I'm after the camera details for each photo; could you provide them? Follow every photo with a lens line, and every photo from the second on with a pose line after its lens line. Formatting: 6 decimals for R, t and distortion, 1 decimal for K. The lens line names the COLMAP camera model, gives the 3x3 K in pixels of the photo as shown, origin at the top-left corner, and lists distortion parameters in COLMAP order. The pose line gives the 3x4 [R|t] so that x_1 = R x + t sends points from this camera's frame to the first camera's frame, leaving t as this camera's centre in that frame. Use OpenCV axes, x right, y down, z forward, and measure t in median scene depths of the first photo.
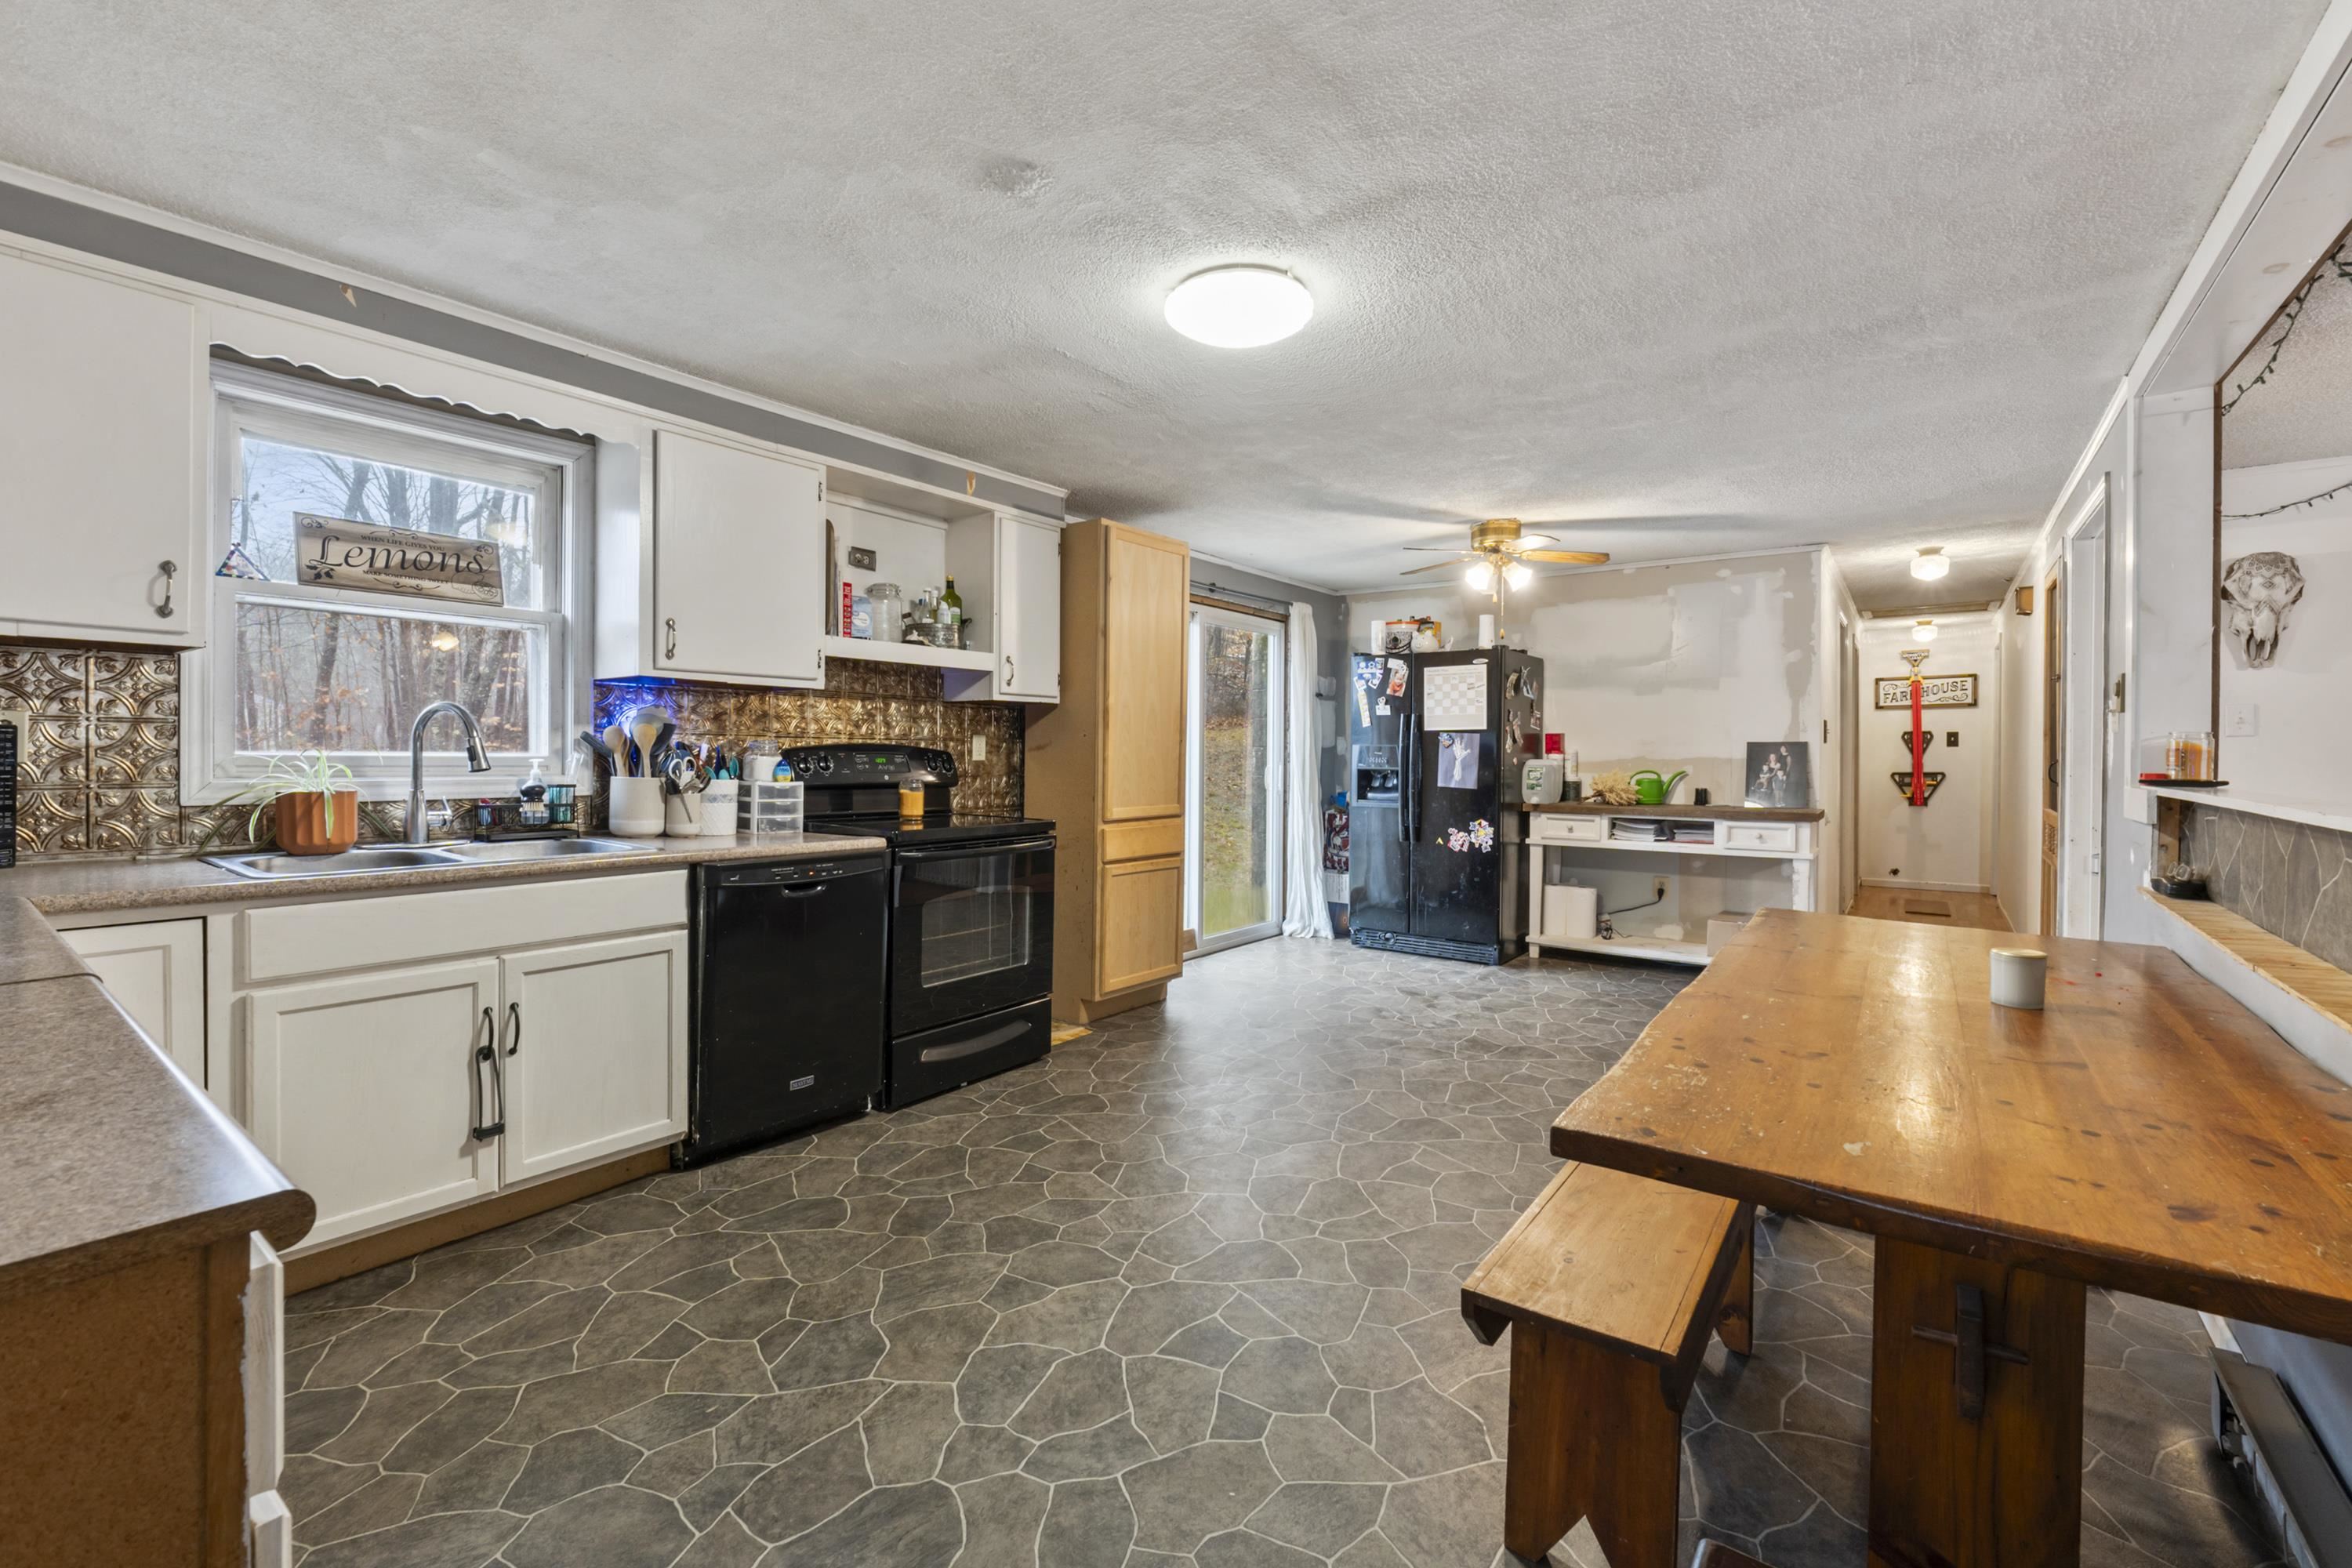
lens RADIAL K [[1003.4, 0, 1170.0], [0, 1003.4, 764.7], [0, 0, 1]] dist [-0.000770, -0.000368]
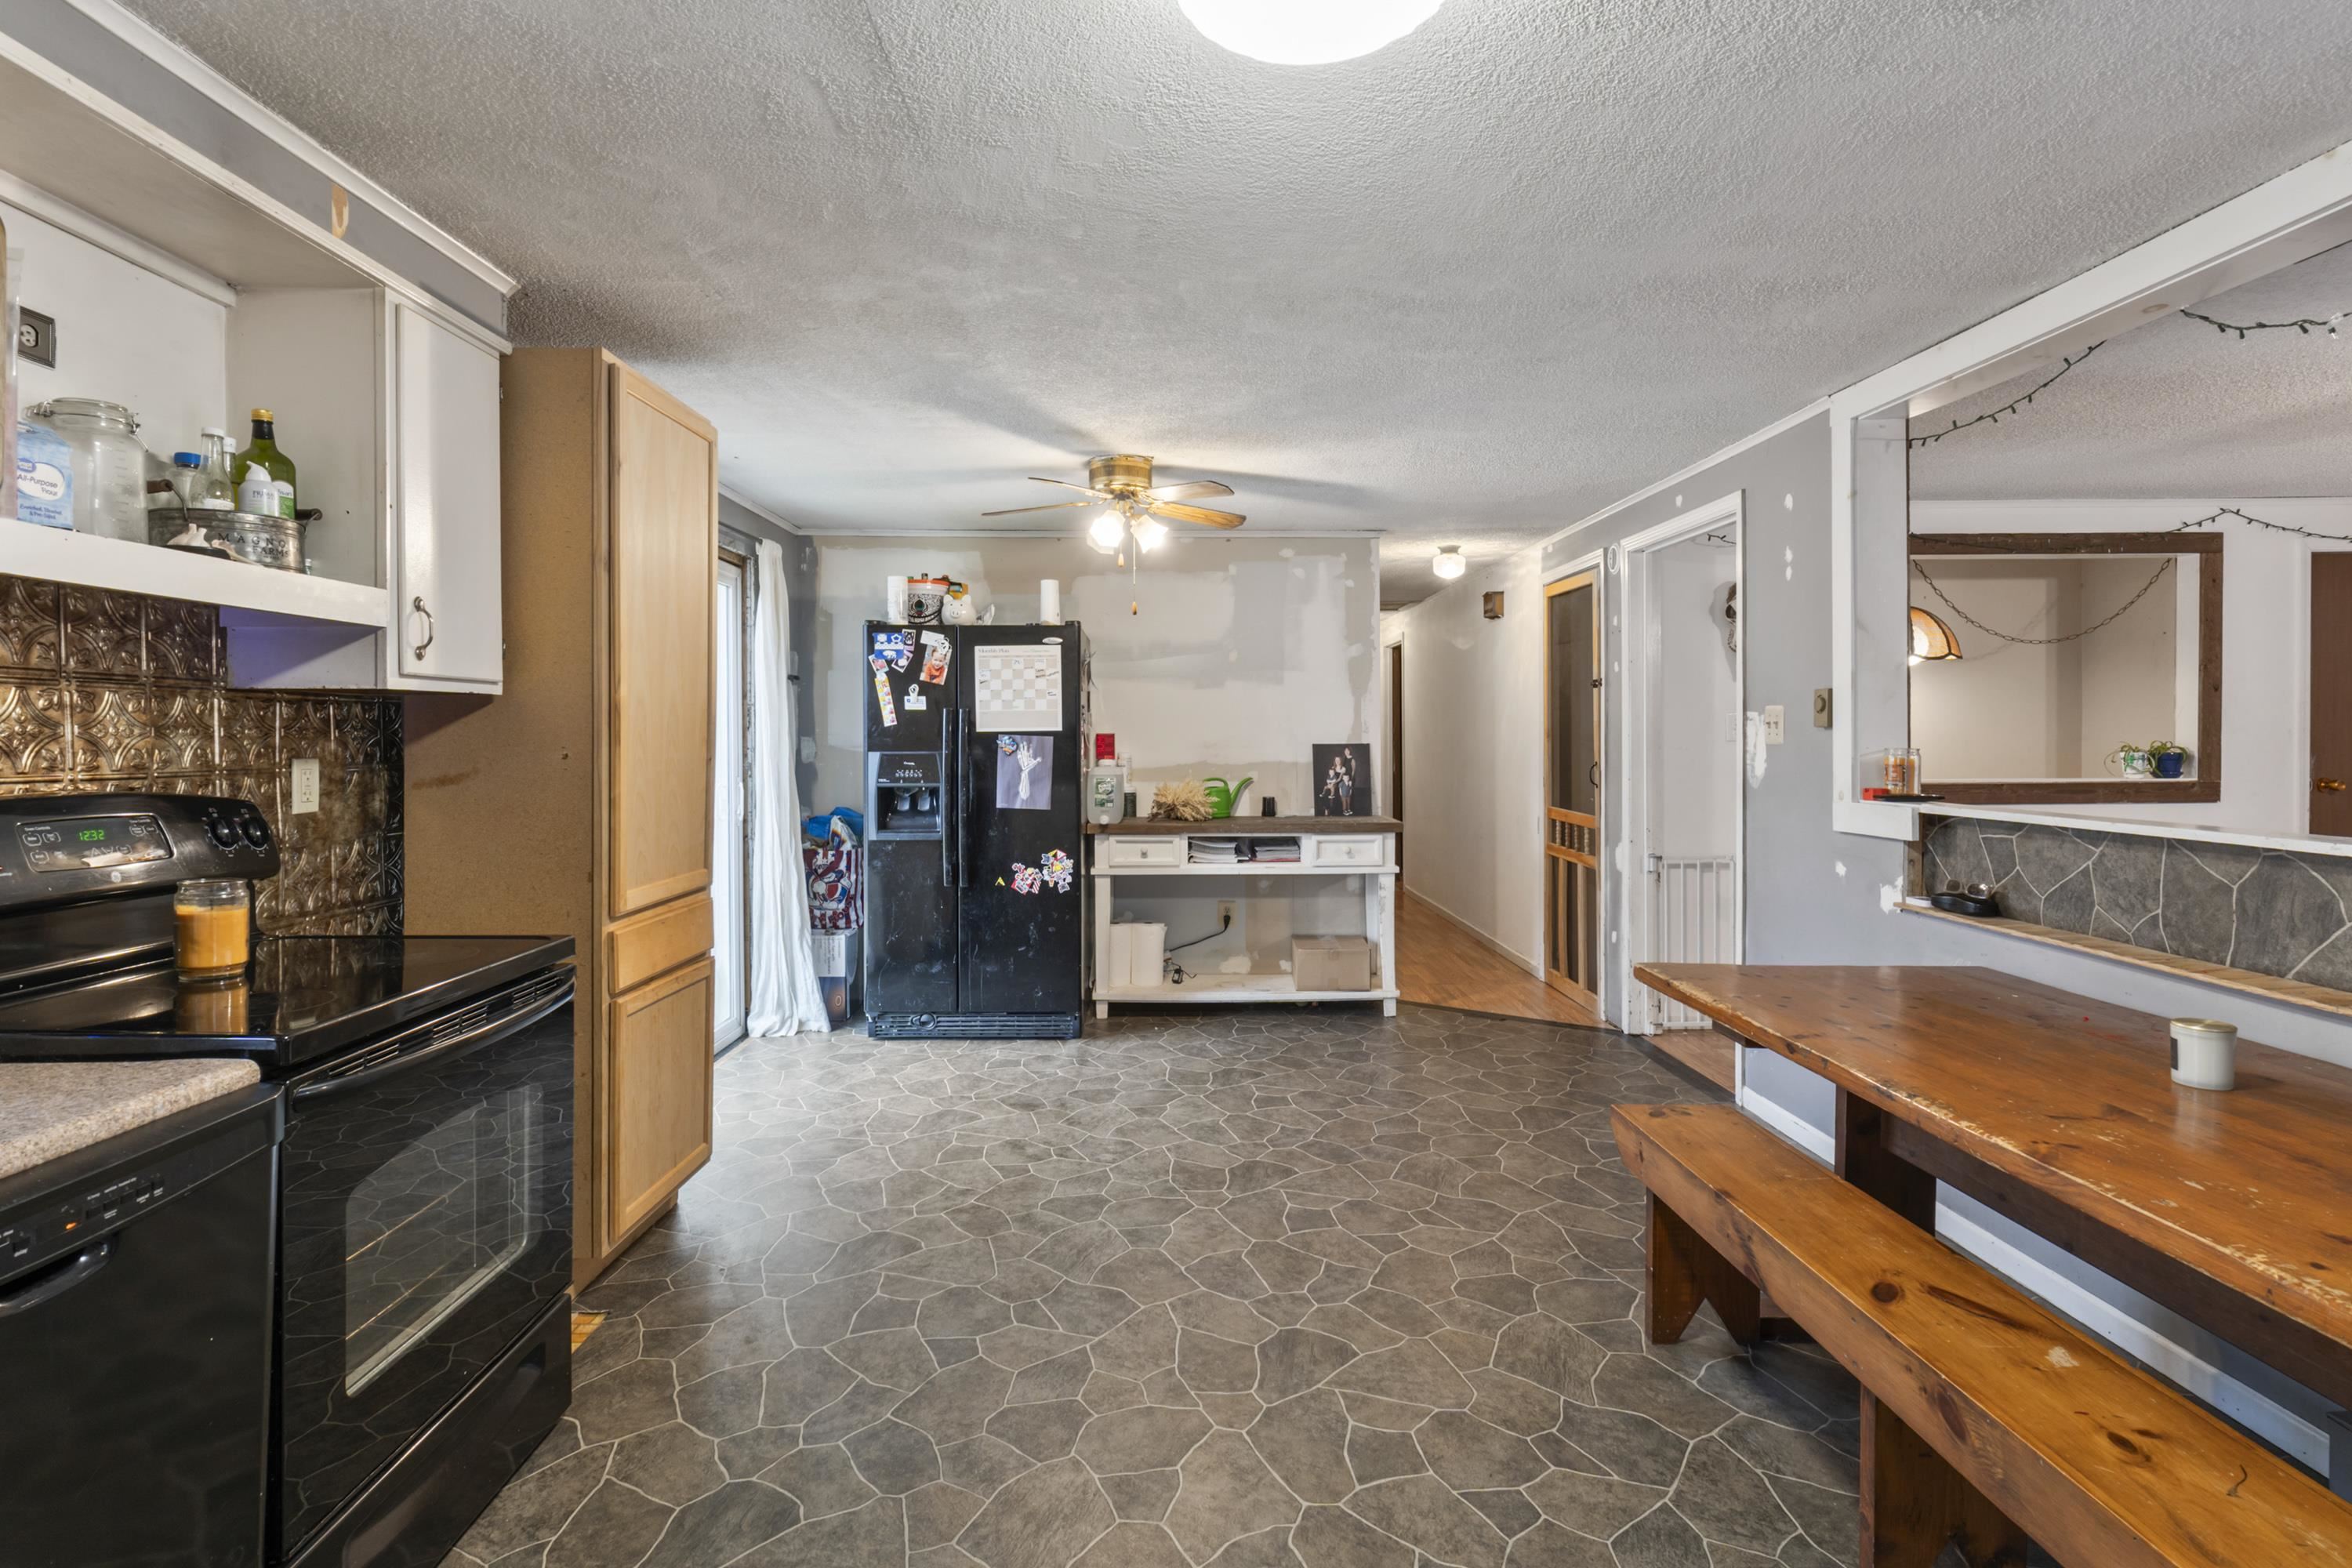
lens RADIAL K [[1167.4, 0, 1172.9], [0, 1167.4, 751.4], [0, 0, 1]] dist [-0.002655, 0.000120]
pose [[0.791046, -0.015785, 0.611553, -0.184283], [0.015114, 0.999866, 0.006258, -0.027753], [-0.611570, 0.004292, 0.791178, 0.288351]]
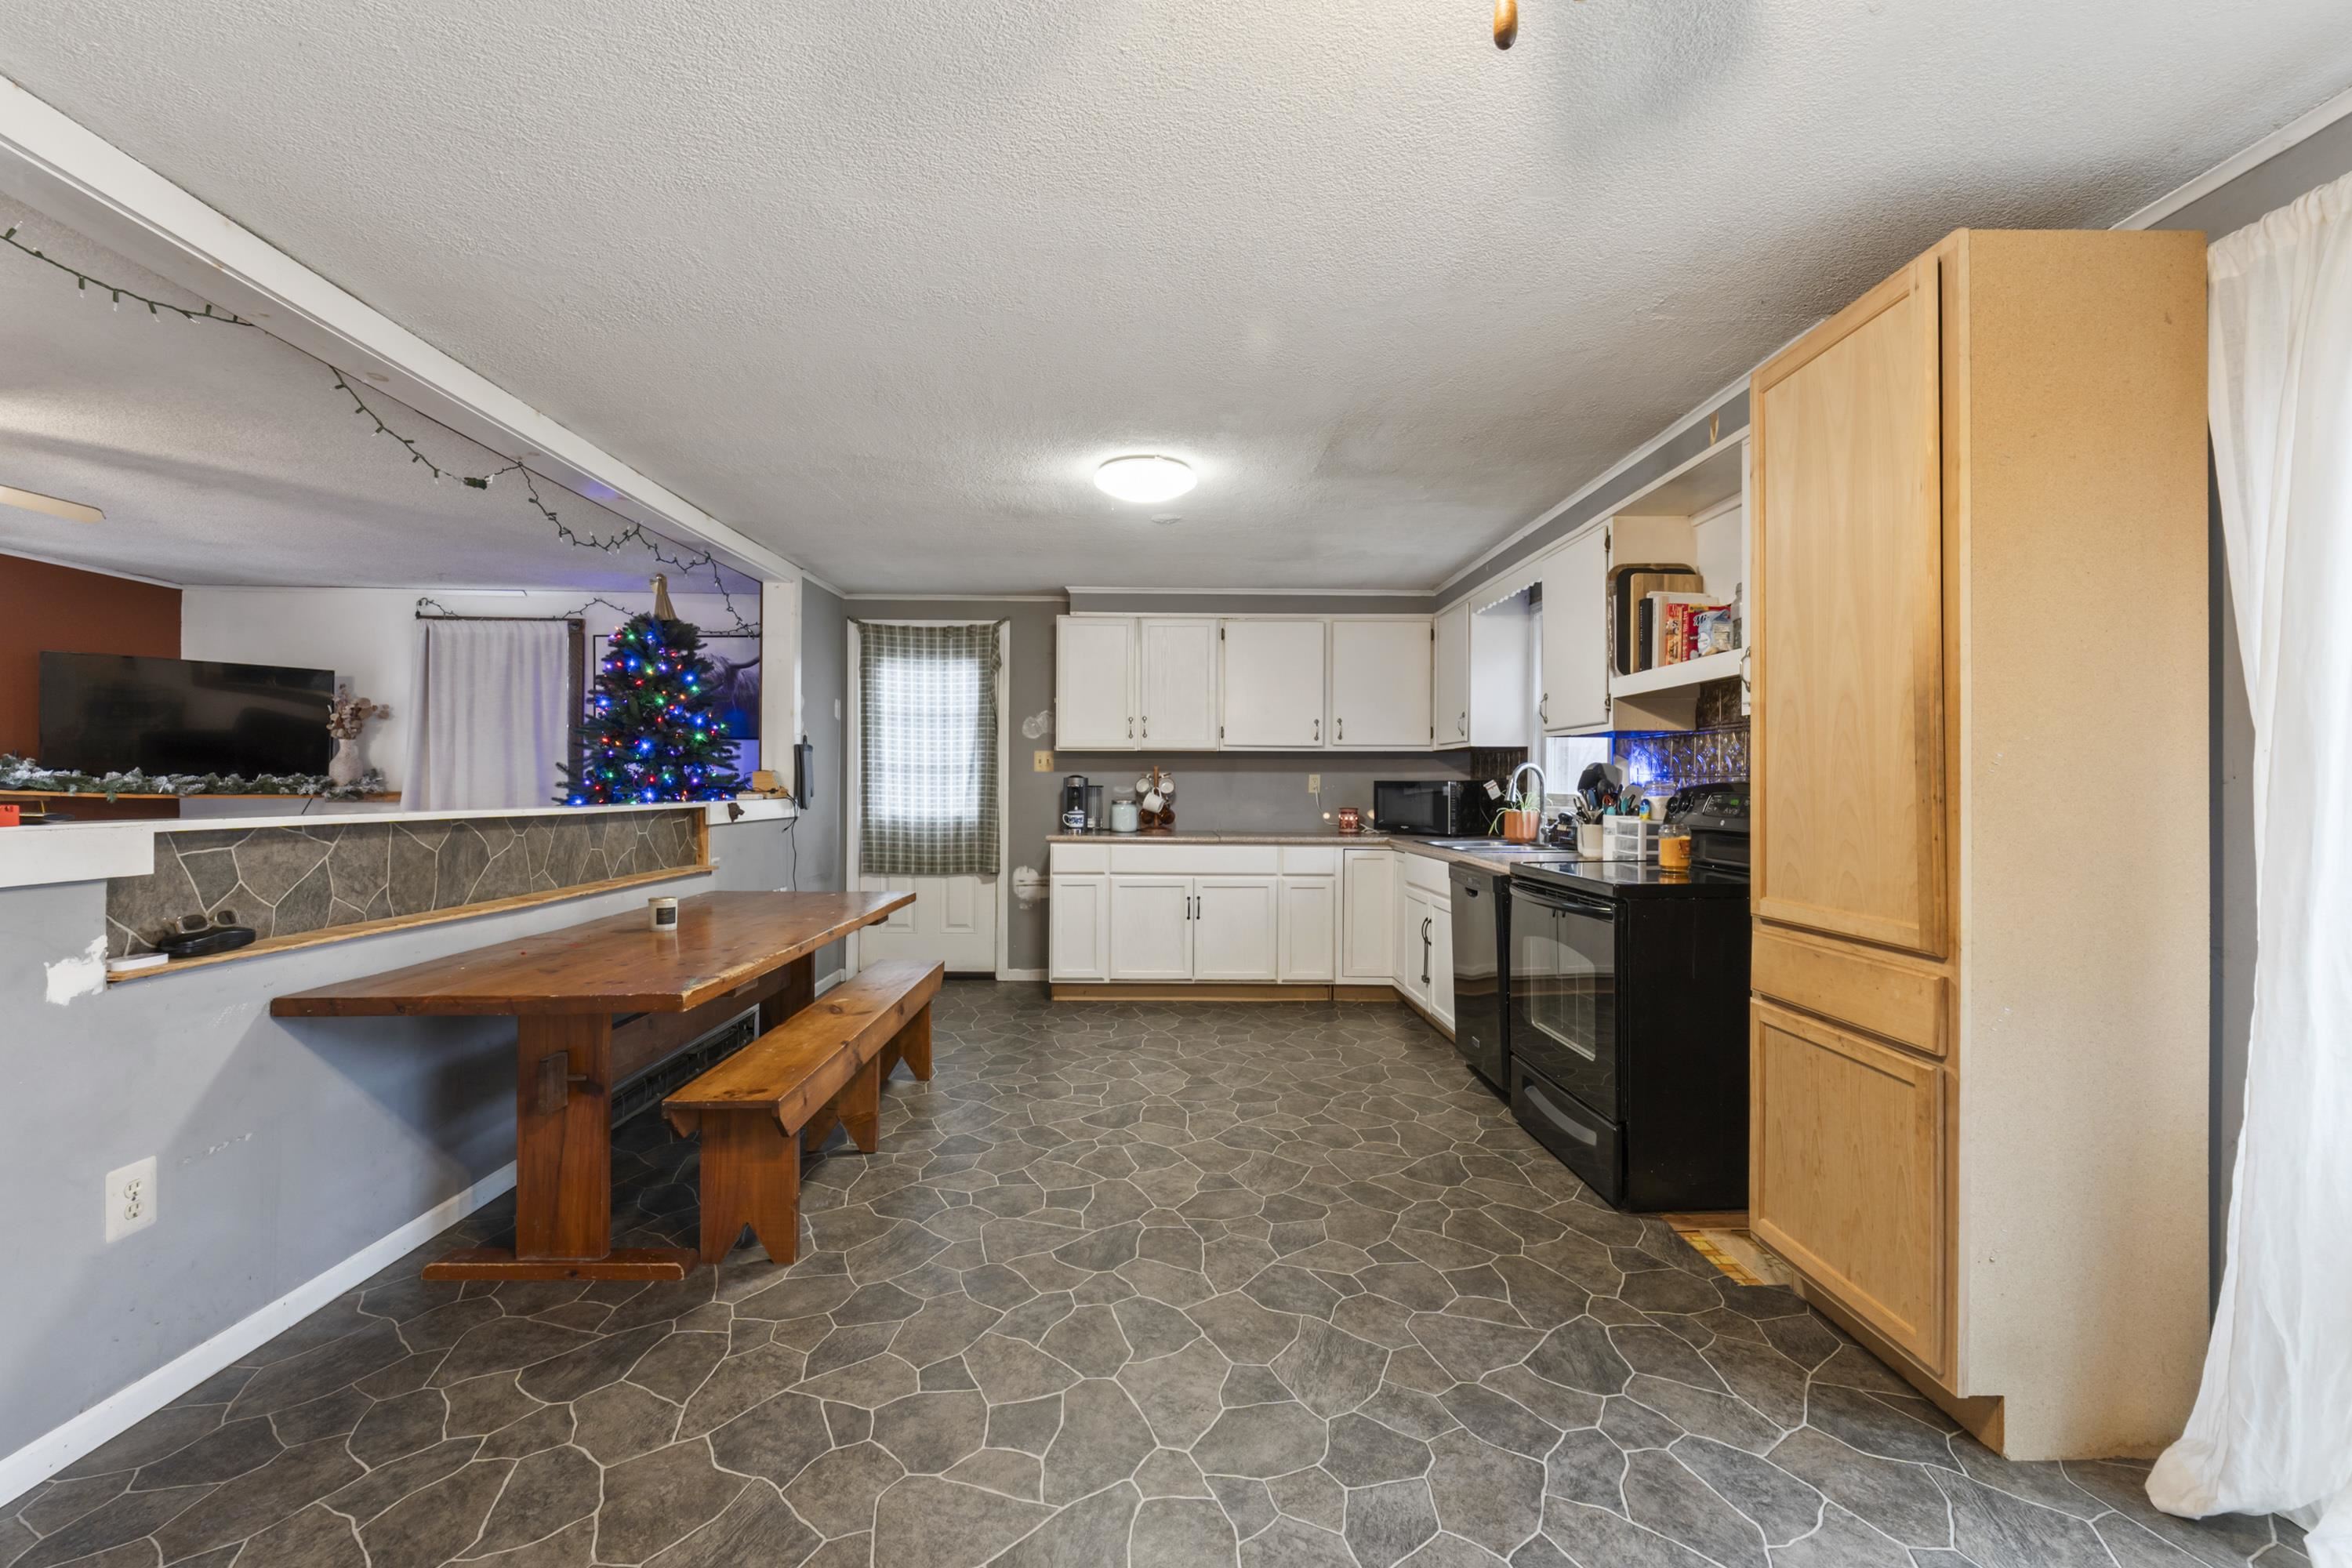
lens RADIAL K [[1003.4, 0, 1170.0], [0, 1003.4, 764.7], [0, 0, 1]] dist [-0.000770, -0.000368]
pose [[-0.786979, -0.023747, -0.616523, 0.469430], [-0.018422, 0.999718, -0.014992, -0.011042], [0.616705, -0.000441, -0.787194, 1.095978]]
